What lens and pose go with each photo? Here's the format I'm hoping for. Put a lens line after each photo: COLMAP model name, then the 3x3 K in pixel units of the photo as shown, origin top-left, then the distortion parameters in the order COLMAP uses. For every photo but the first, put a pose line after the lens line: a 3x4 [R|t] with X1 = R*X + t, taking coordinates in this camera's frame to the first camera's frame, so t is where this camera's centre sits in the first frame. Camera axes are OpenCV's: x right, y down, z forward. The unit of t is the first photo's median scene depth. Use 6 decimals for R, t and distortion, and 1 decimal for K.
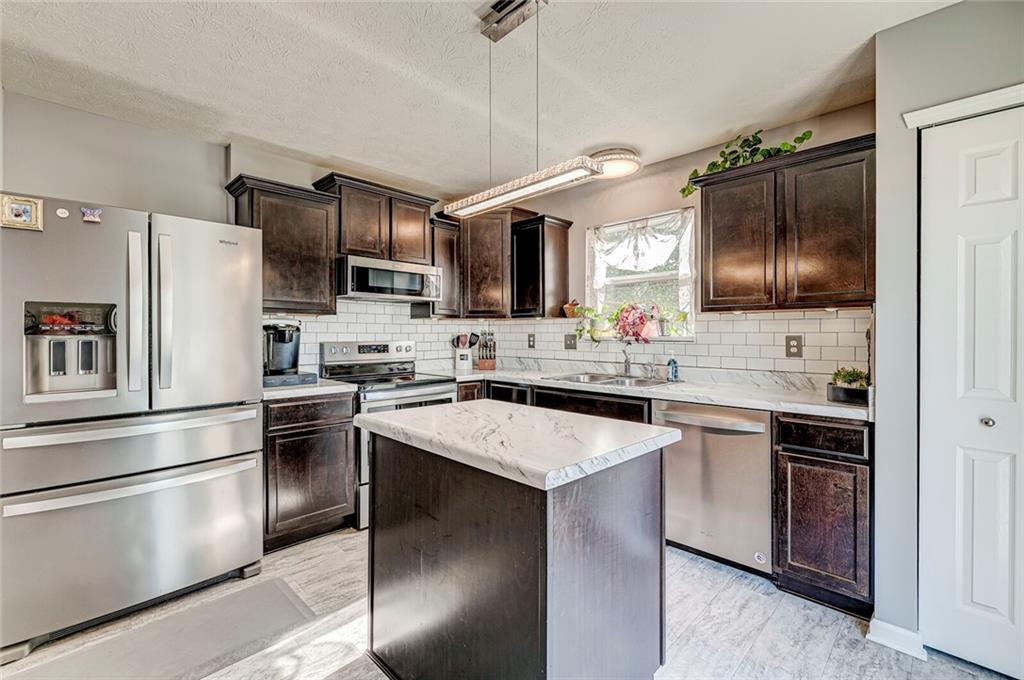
lens RADIAL K [[449.9, 0, 512.8], [0, 449.9, 343.1], [0, 0, 1]] dist [0.023420, 0.000339]
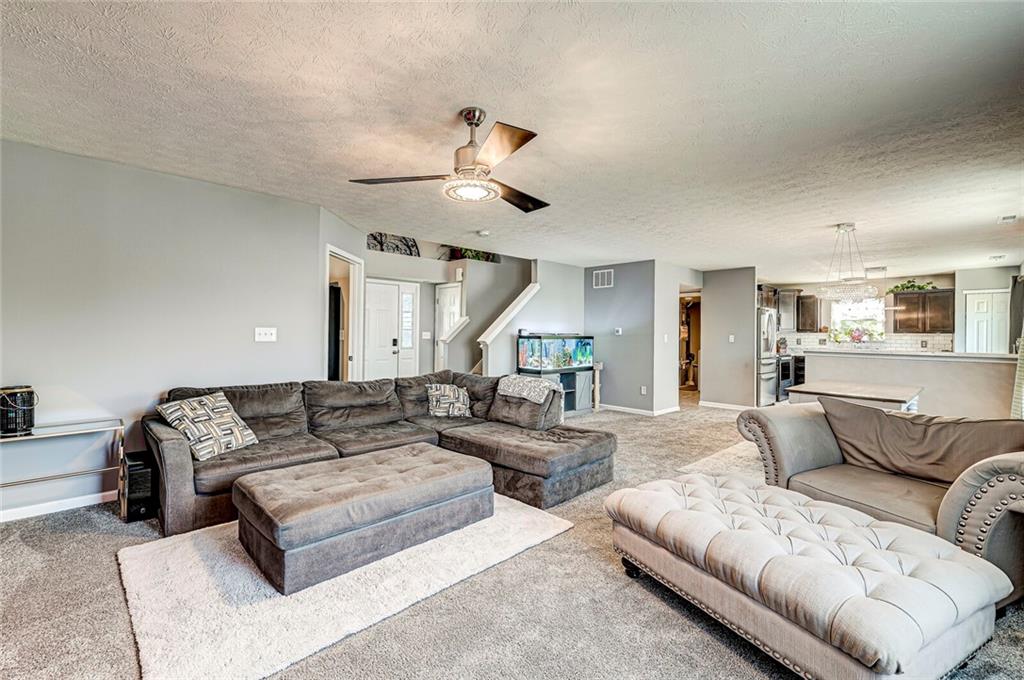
lens RADIAL K [[449.9, 0, 517.5], [0, 449.9, 334.3], [0, 0, 1]] dist [0.023420, 0.000339]
pose [[0.999848, 0.011643, -0.012959, -1.855207], [-0.011944, 0.999653, -0.023459, 0.041542], [0.012682, 0.023610, 0.999641, -1.910976]]
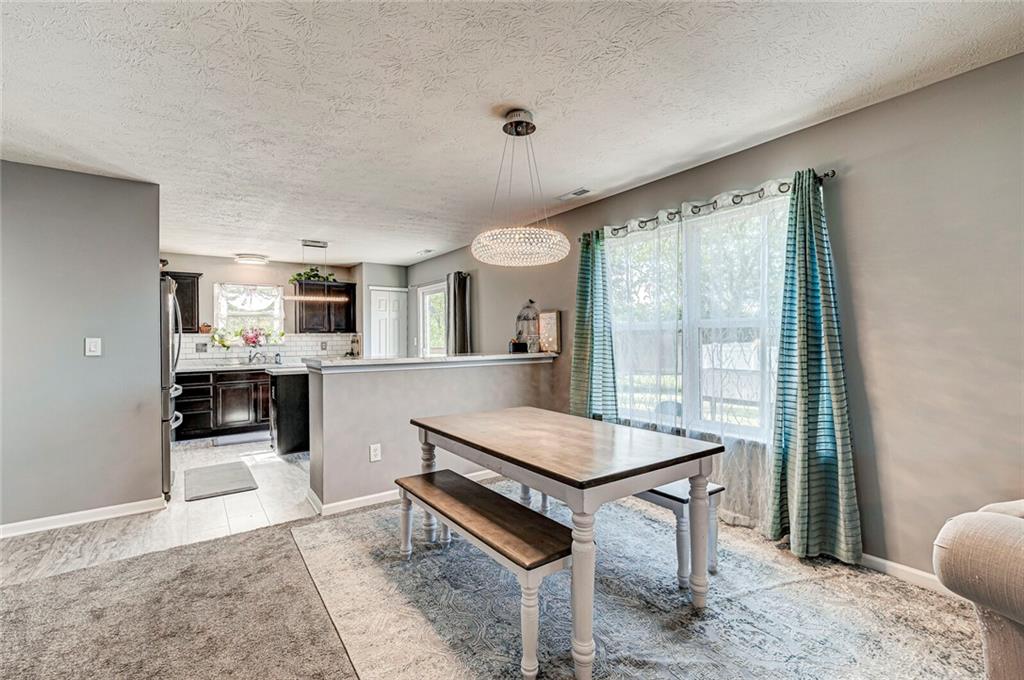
lens RADIAL K [[449.9, 0, 518.1], [0, 449.9, 339.3], [0, 0, 1]] dist [0.023420, 0.000339]
pose [[0.157122, -0.003437, 0.987573, -1.566648], [0.034113, 0.999416, -0.001949, 0.010810], [-0.986990, 0.033995, 0.157148, -0.488827]]
